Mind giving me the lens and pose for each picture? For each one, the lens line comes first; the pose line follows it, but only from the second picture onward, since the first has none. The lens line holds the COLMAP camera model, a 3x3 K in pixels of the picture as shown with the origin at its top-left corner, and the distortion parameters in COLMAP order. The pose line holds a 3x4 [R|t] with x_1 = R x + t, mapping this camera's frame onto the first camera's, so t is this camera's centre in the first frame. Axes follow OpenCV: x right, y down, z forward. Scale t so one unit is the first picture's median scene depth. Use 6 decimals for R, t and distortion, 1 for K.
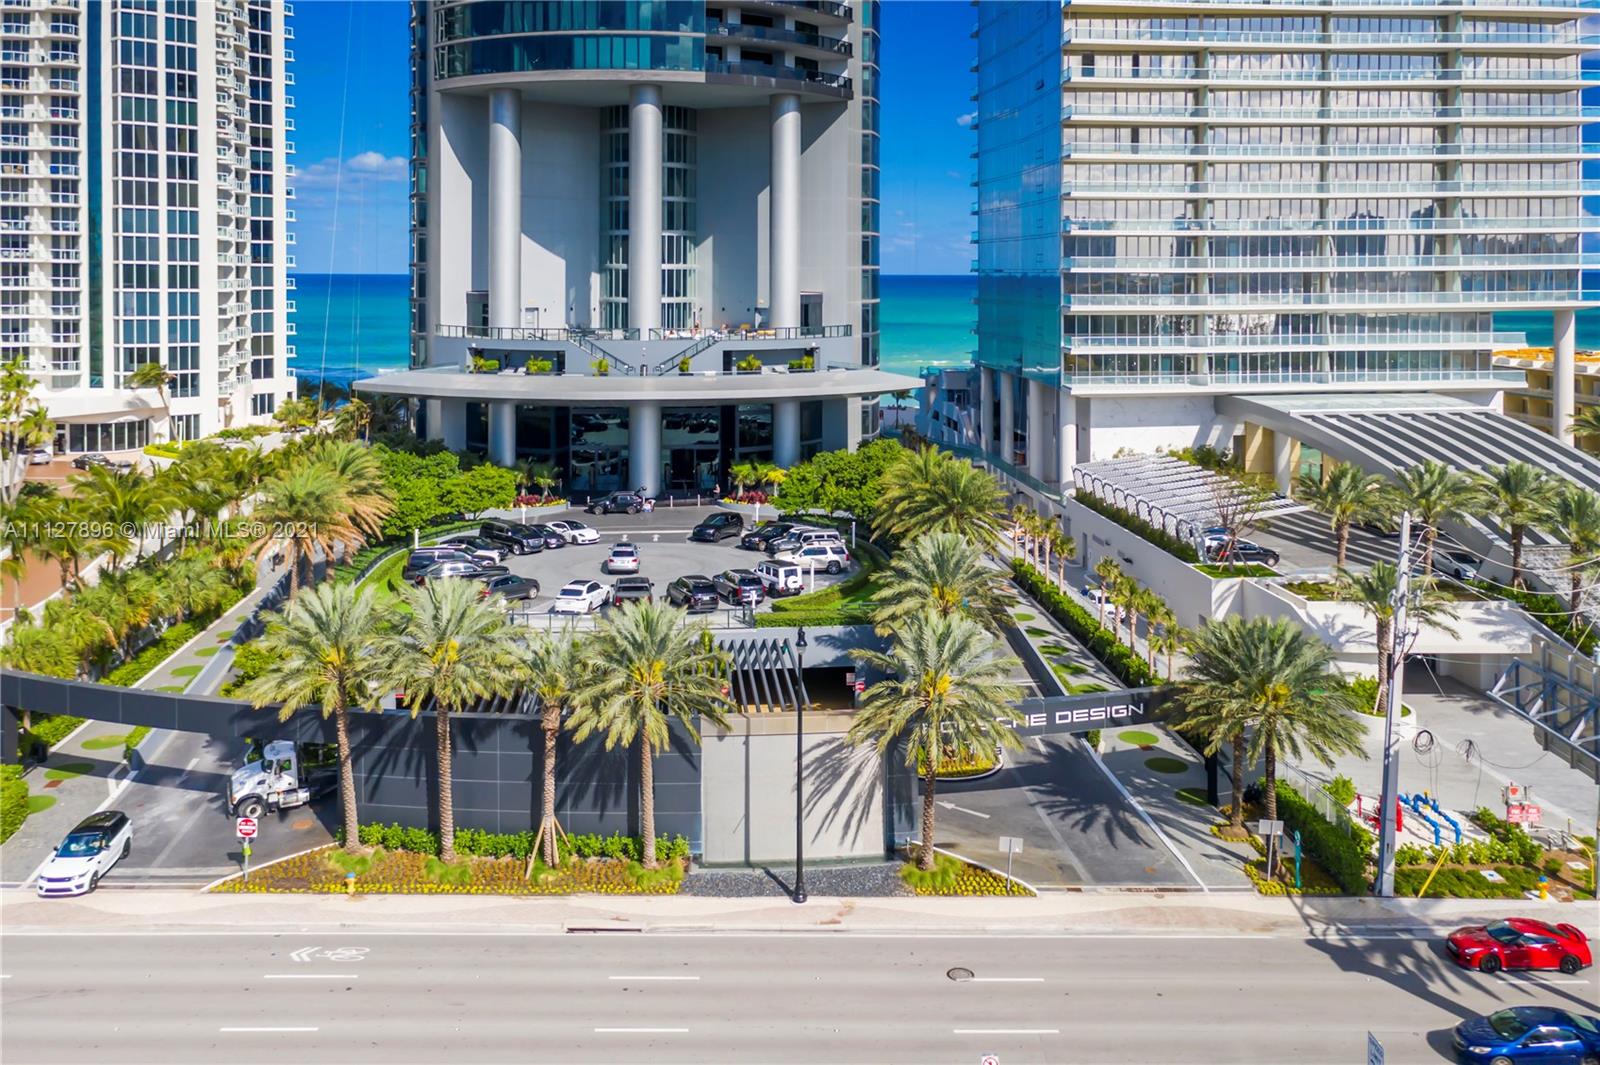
lens RADIAL K [[1354.2, 0, 781.8], [0, 1354.2, 319.9], [0, 0, 1]] dist [0.012027, 0.011046]
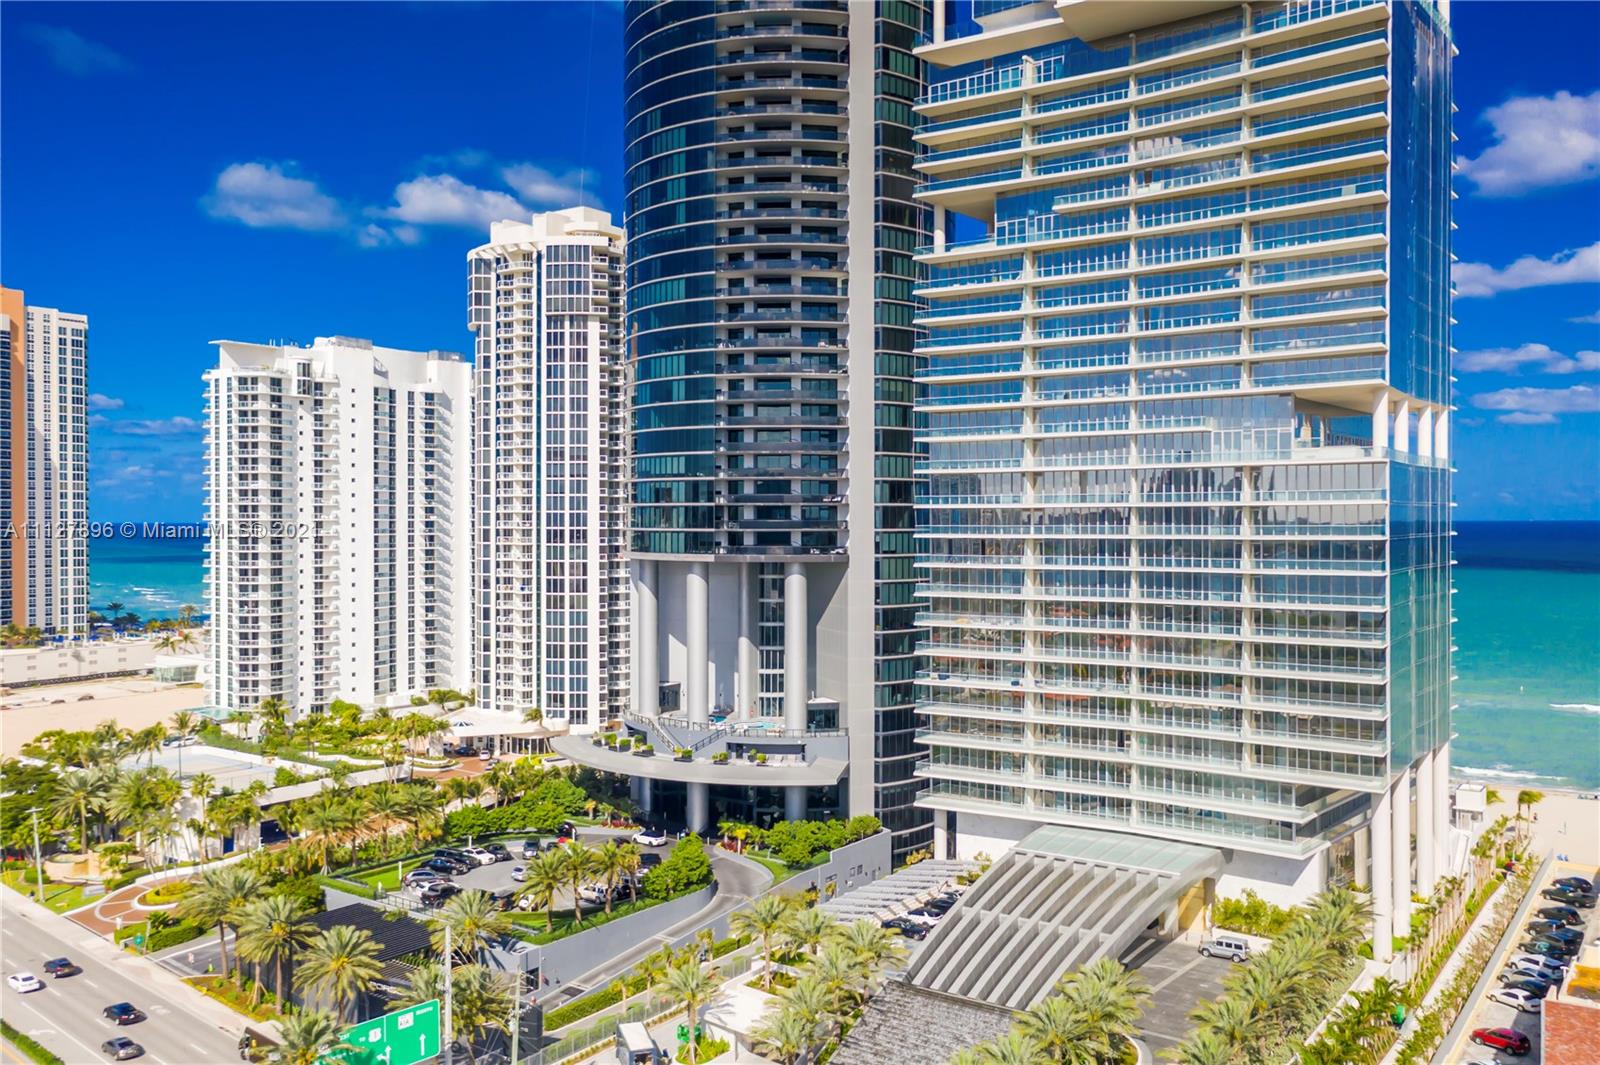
lens RADIAL K [[1354.2, 0, 722.2], [0, 1354.2, 523.5], [0, 0, 1]] dist [0.012027, 0.011046]
pose [[0.712003, -0.003524, -0.702167, 0.969613], [-0.010378, 0.999825, -0.015541, -0.188819], [0.702099, 0.018352, 0.711842, -0.060057]]
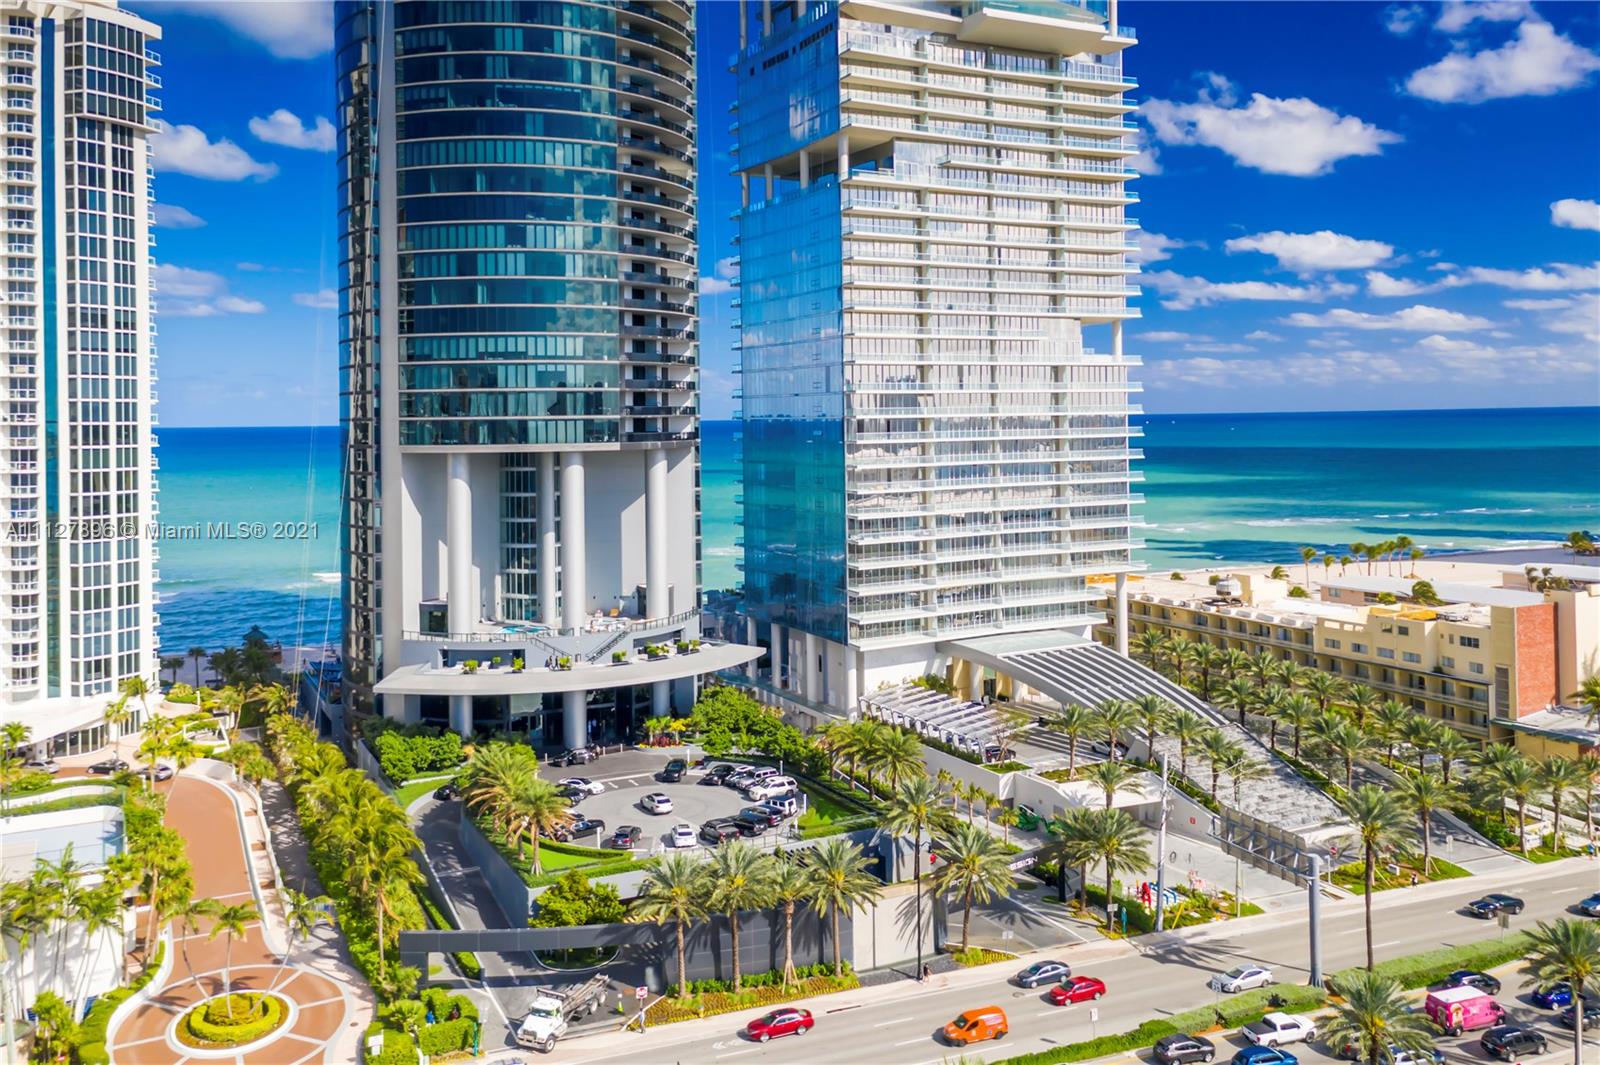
lens RADIAL K [[1354.2, 0, 799.1], [0, 1354.2, 428.3], [0, 0, 1]] dist [0.012027, 0.011046]
pose [[0.923696, -0.016956, 0.382751, -0.408447], [0.027481, 0.999379, -0.022046, -0.156528], [-0.382140, 0.030882, 0.923588, -0.364492]]
